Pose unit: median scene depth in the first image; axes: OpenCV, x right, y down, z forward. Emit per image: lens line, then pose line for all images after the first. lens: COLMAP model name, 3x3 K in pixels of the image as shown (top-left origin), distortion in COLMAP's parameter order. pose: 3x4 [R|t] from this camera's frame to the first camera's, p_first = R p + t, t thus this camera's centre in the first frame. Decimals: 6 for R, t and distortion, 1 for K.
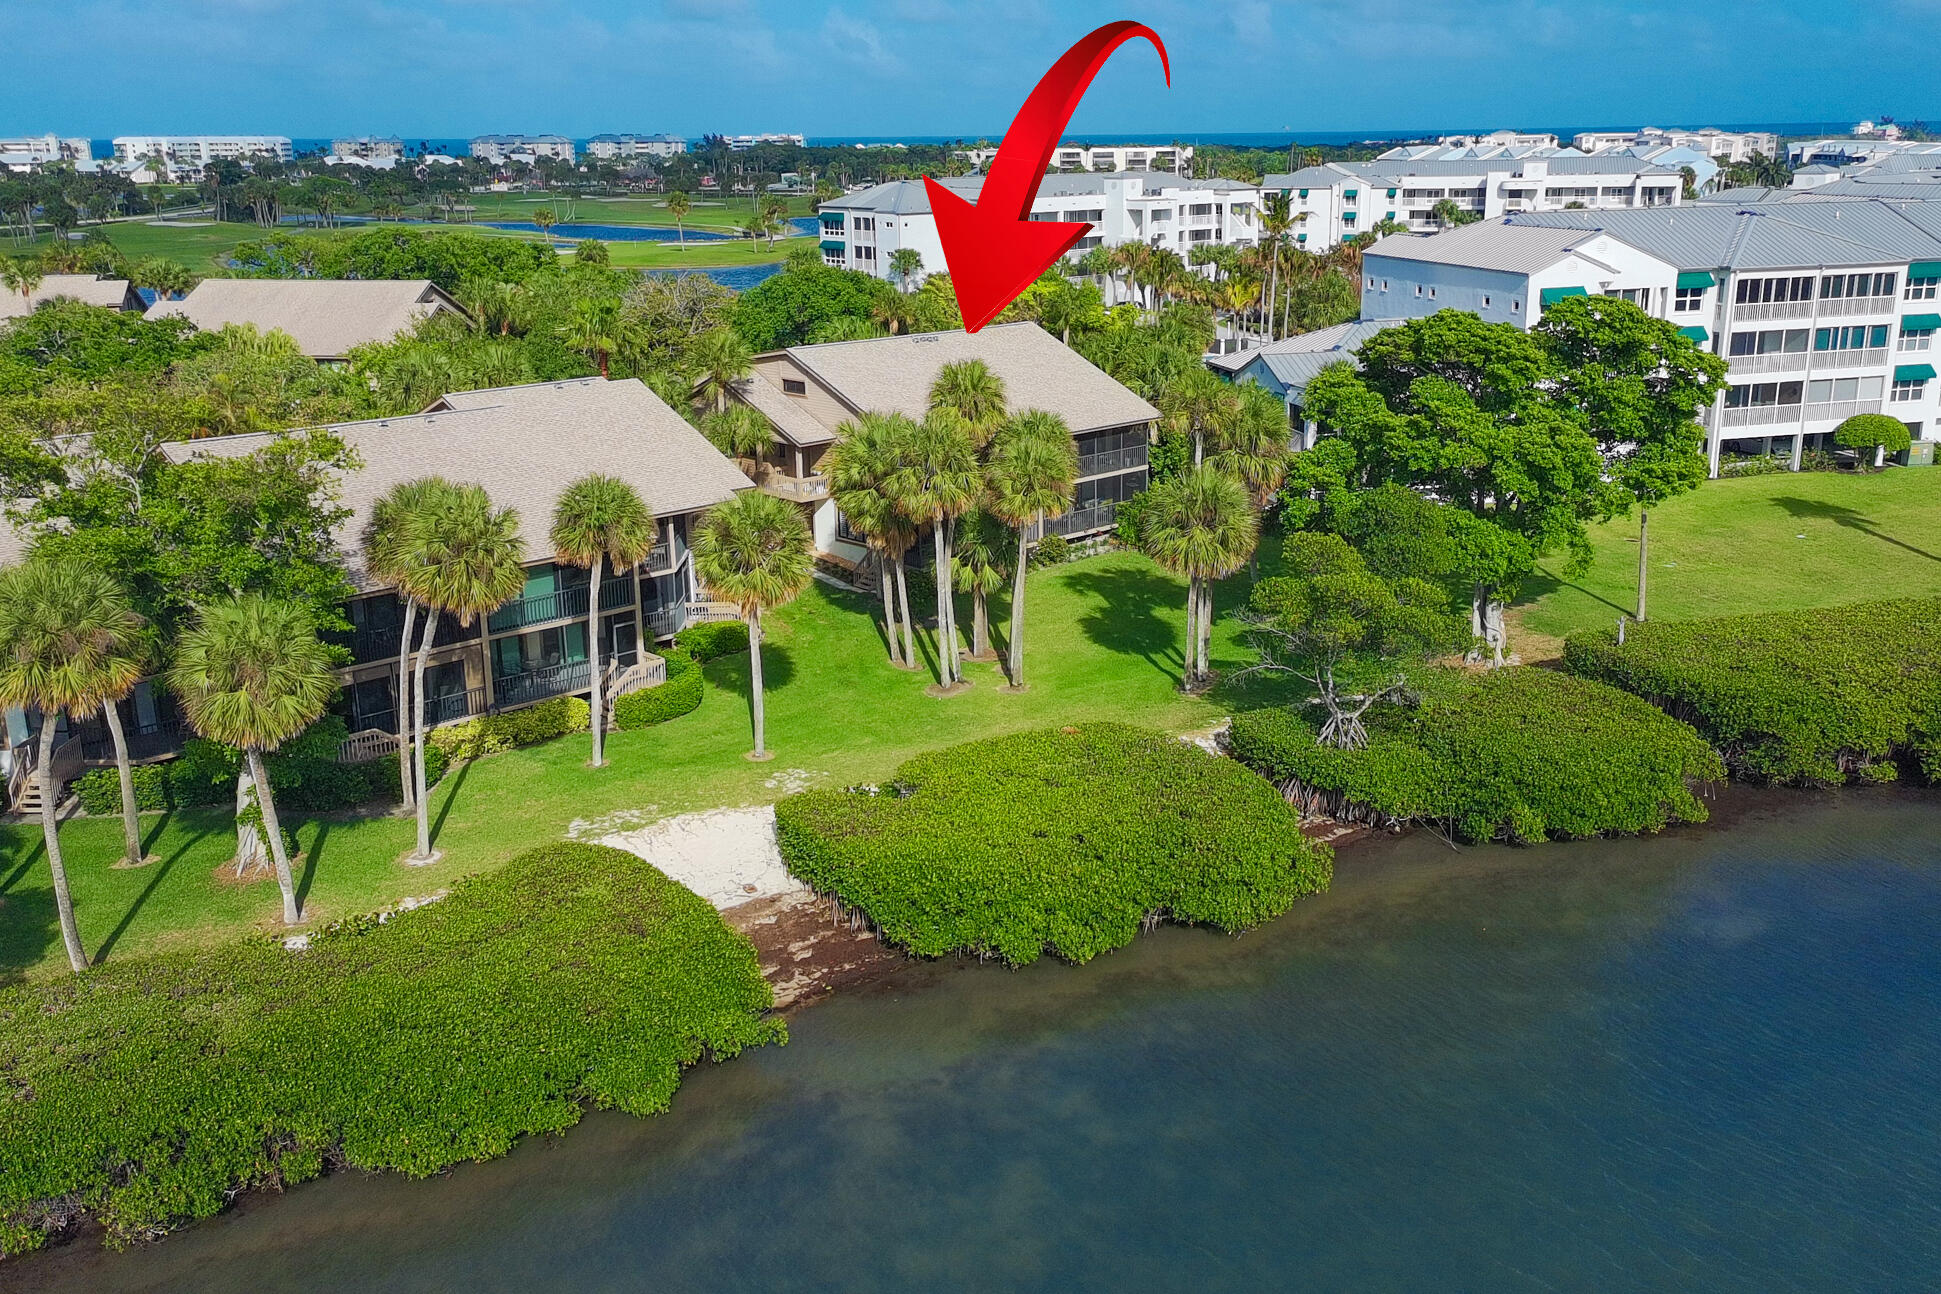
lens RADIAL K [[1783.4, 0, 1014.4], [0, 1783.4, 646.5], [0, 0, 1]] dist [0.046935, 0.003112]
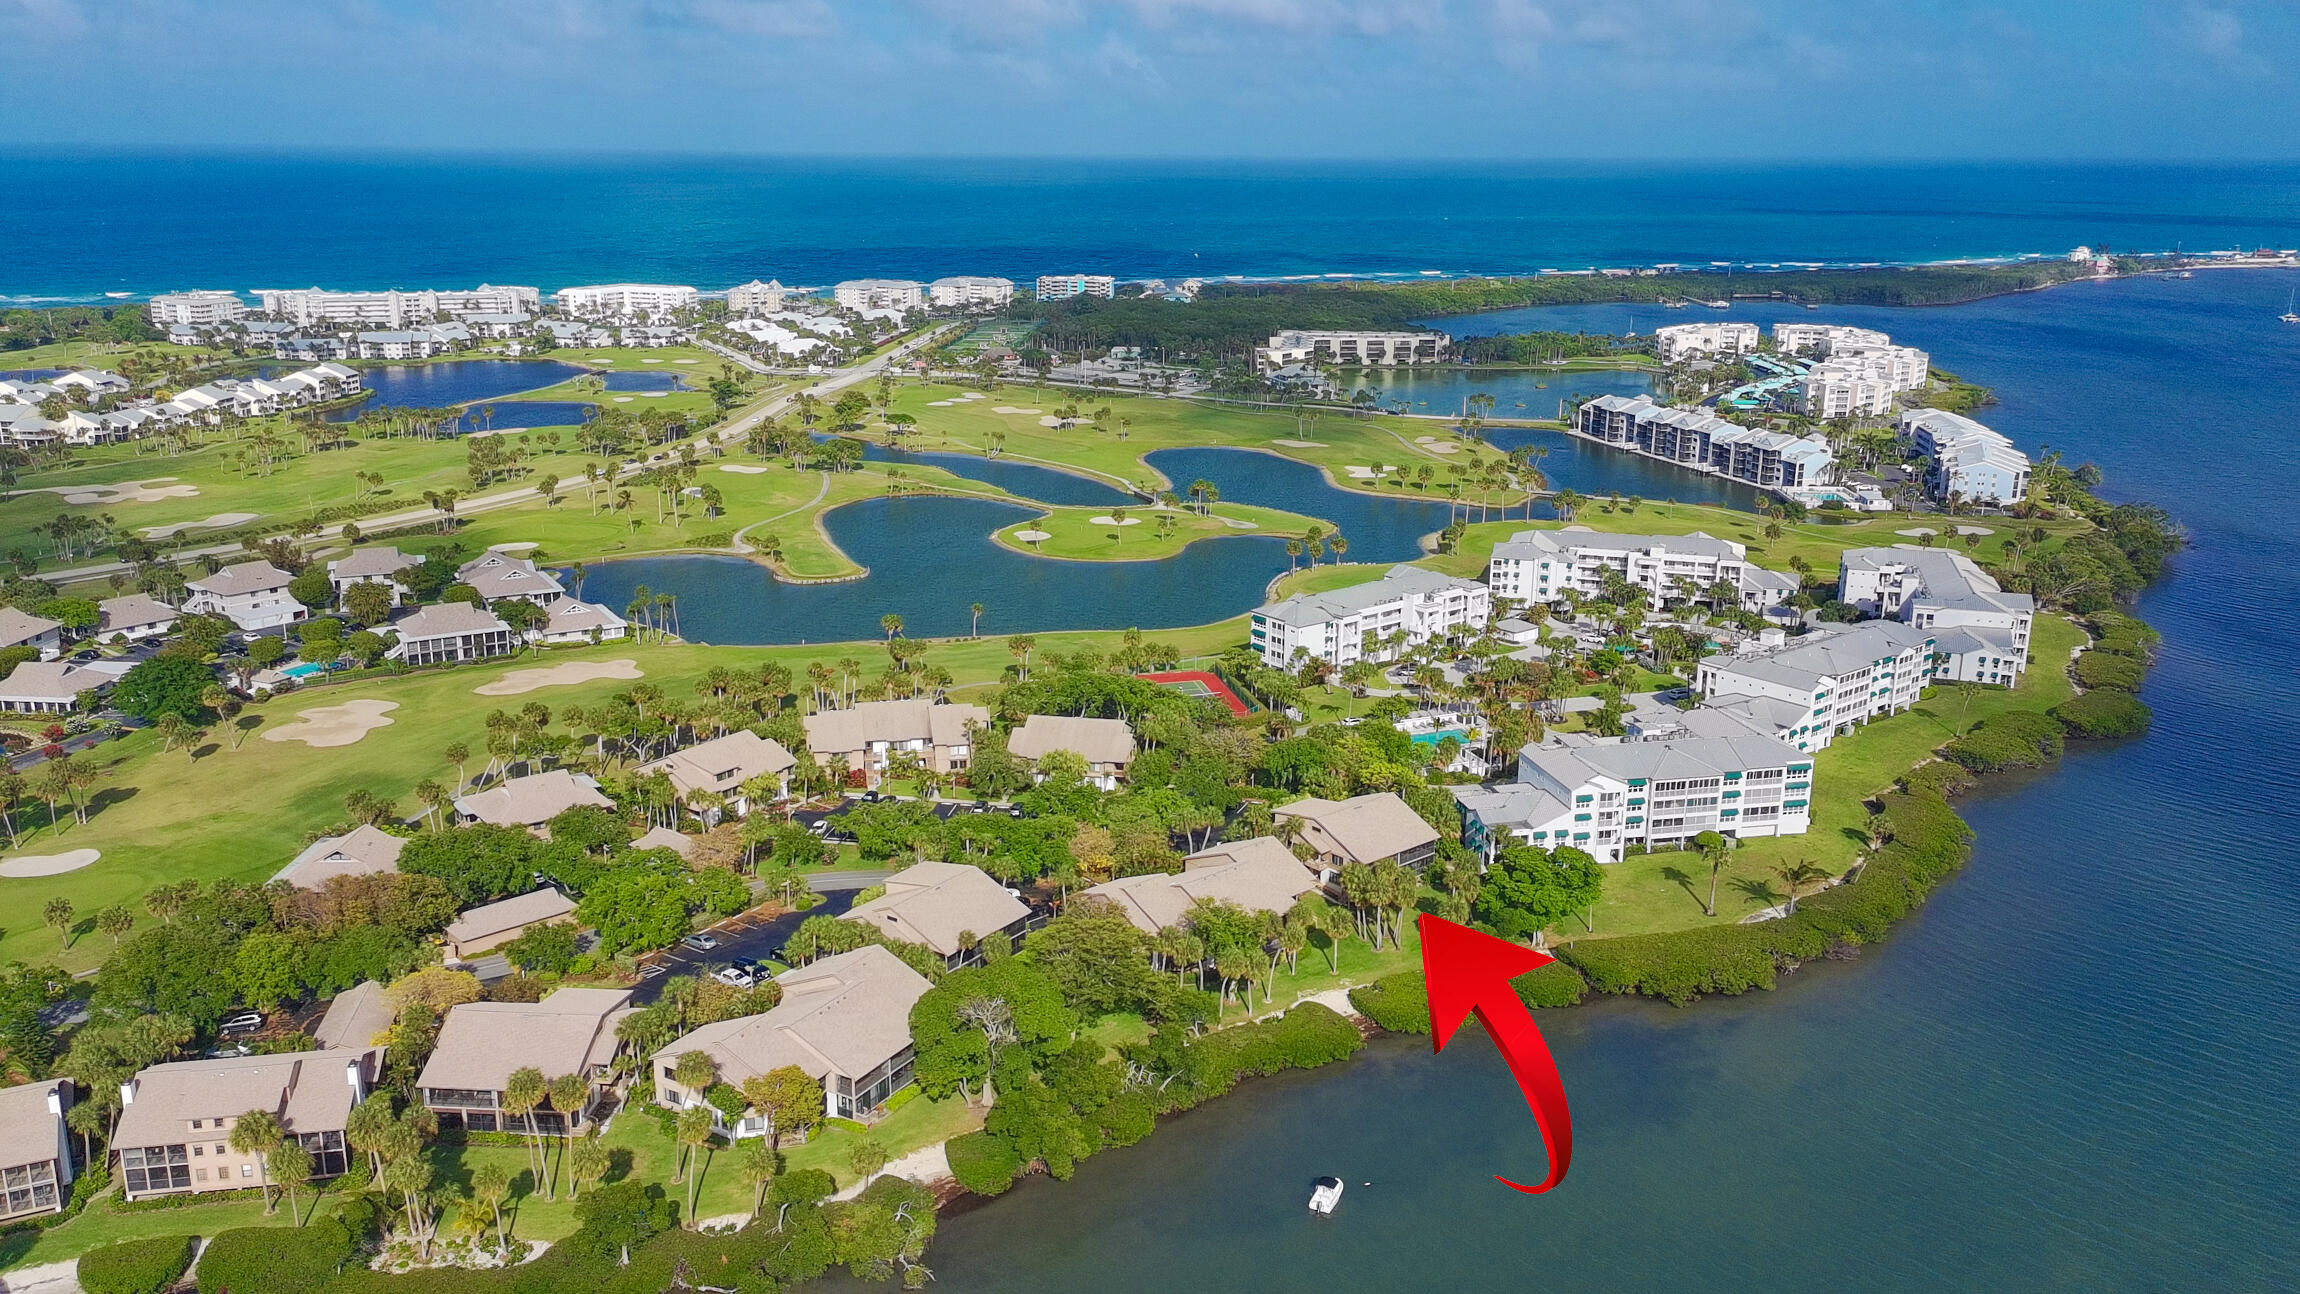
lens RADIAL K [[1819.4, 0, 1150.0], [0, 1819.4, 647.0], [0, 0, 1]] dist [0.043795, 0.001934]
pose [[0.997988, 0.033016, -0.054132, -0.206894], [-0.033596, 0.999387, -0.009835, -0.344969], [0.053774, 0.011634, 0.998485, -1.723166]]
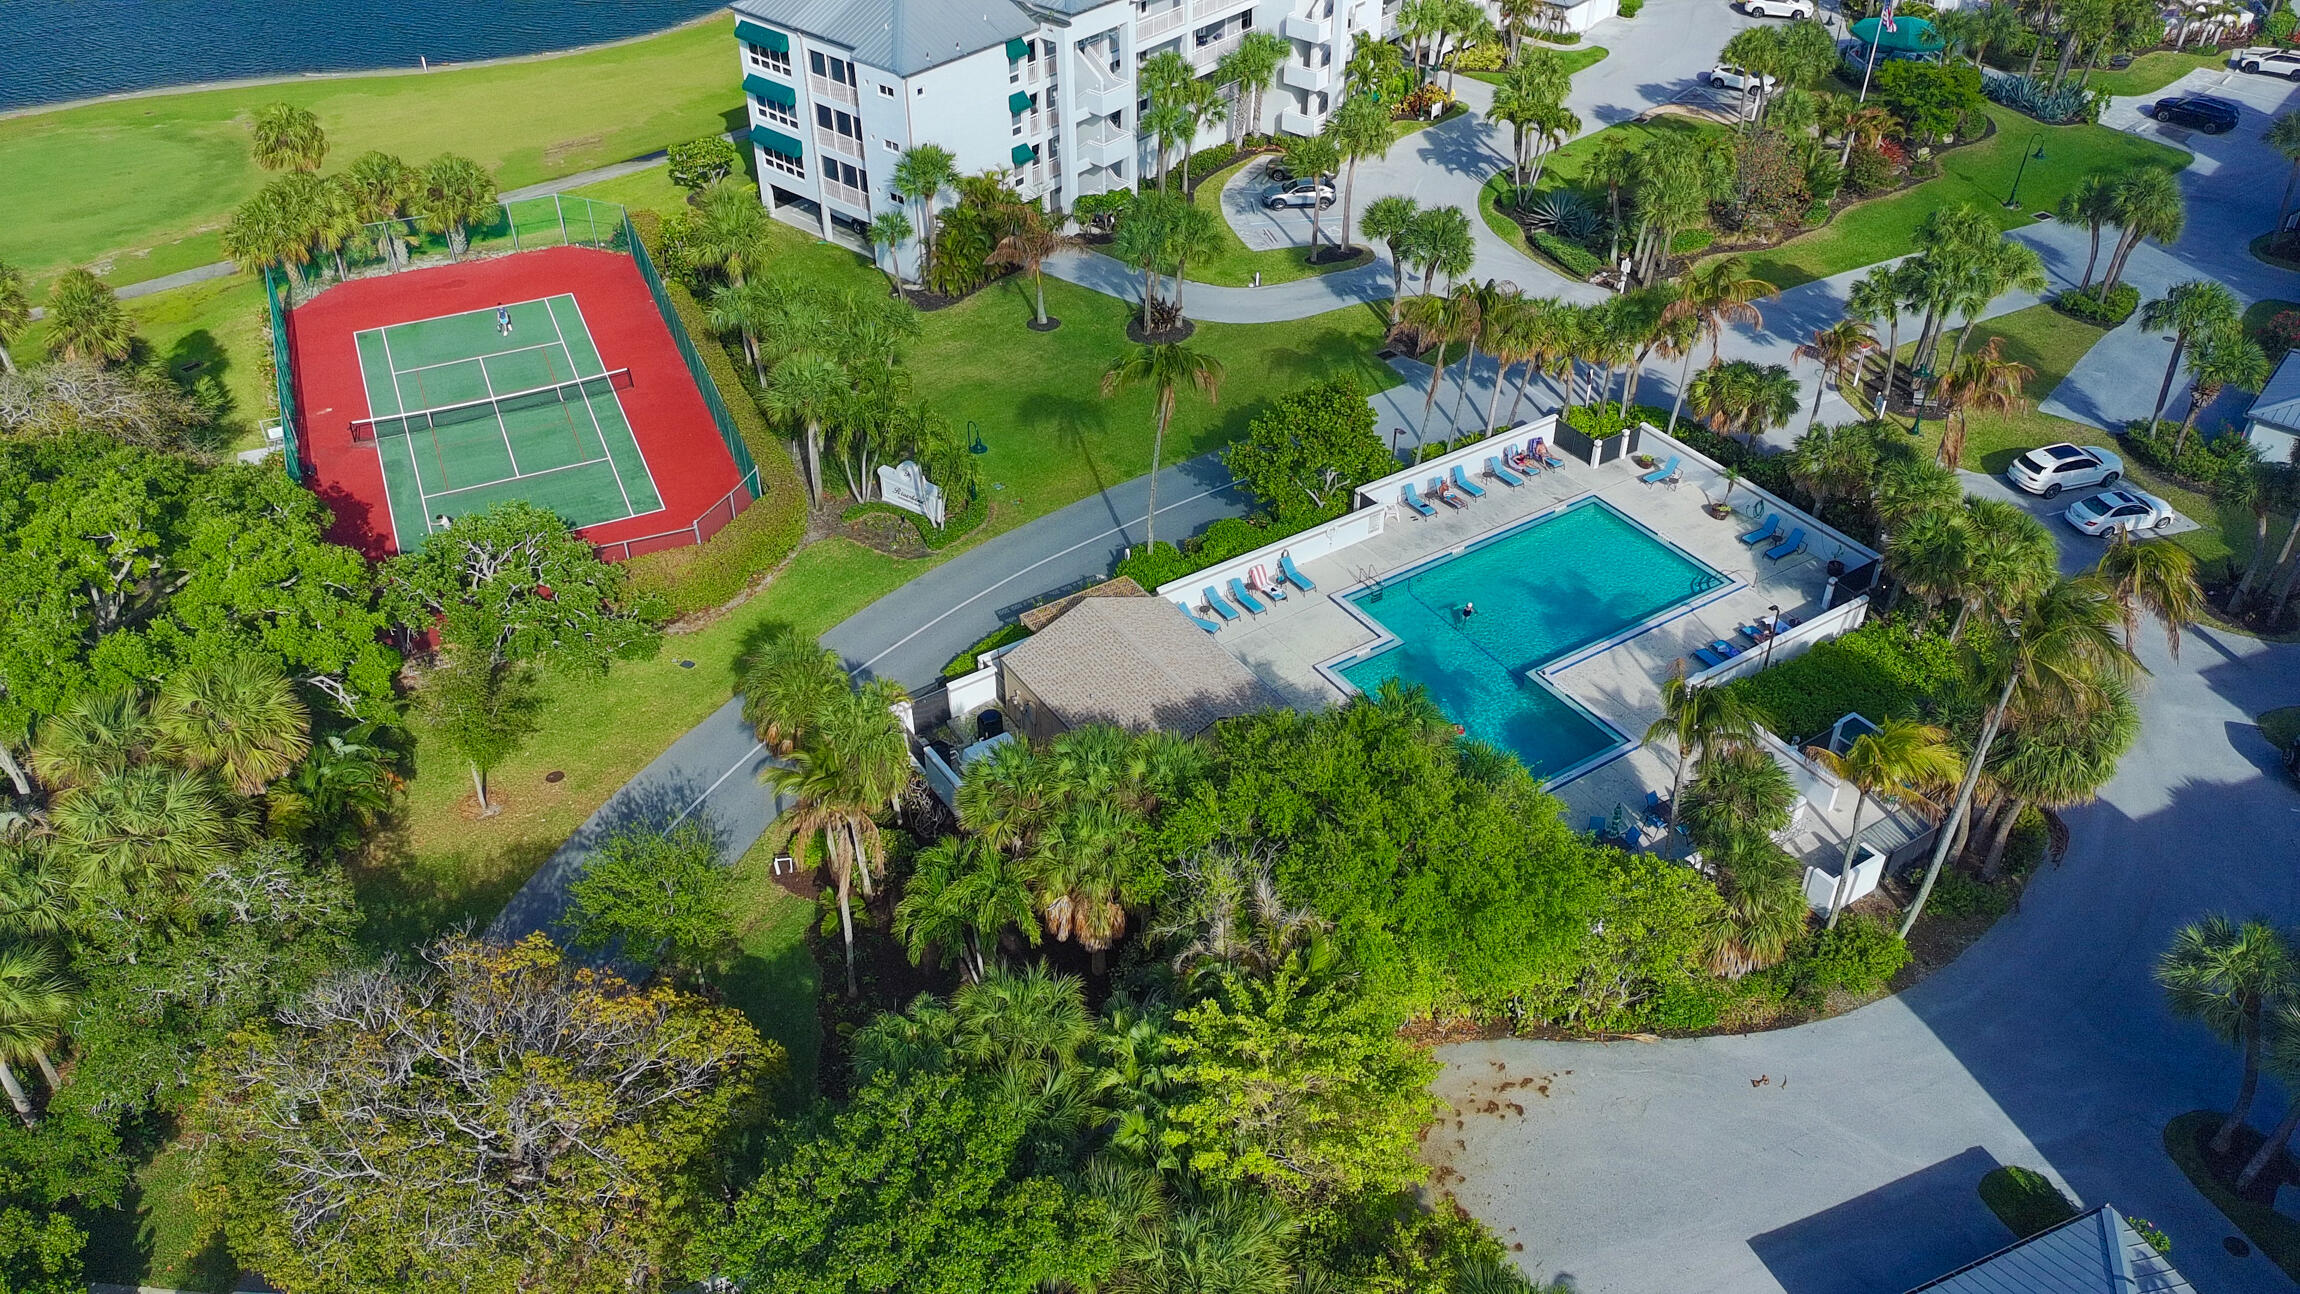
lens RADIAL K [[1819.4, 0, 1150.0], [0, 1819.4, 647.0], [0, 0, 1]] dist [0.043795, 0.001934]
pose [[0.992473, -0.067799, 0.101984, -0.105101], [0.028535, 0.937872, 0.345805, -0.469740], [-0.119093, -0.340292, 0.932748, 0.797810]]
